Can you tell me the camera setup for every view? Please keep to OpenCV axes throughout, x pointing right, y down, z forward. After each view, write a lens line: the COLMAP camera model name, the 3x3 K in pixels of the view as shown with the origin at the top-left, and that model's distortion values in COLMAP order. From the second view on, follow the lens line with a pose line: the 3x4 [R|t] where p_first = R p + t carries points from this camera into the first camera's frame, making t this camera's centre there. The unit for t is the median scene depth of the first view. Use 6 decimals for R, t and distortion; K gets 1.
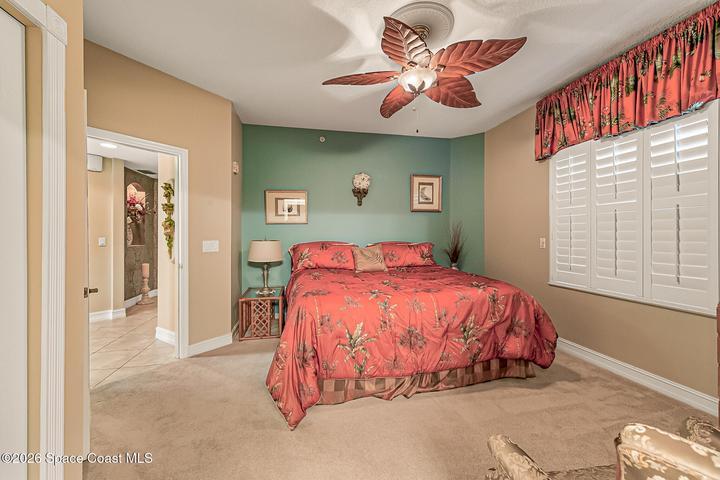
lens RADIAL K [[296.4, 0, 357.7], [0, 296.4, 236.5], [0, 0, 1]] dist [0.000157, -0.000013]
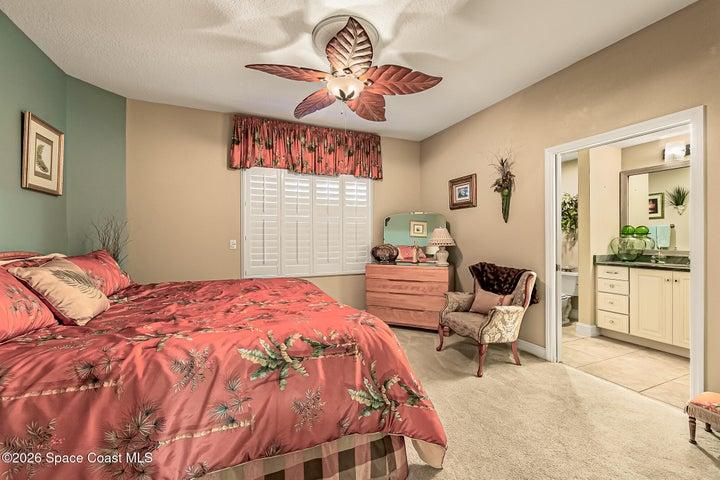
lens RADIAL K [[296.4, 0, 357.7], [0, 296.4, 236.5], [0, 0, 1]] dist [0.000157, -0.000013]
pose [[-0.200957, 0.001375, 0.979599, -0.566429], [0.004263, 0.999991, -0.000529, -0.004525], [-0.979591, 0.004070, -0.200961, 0.807593]]
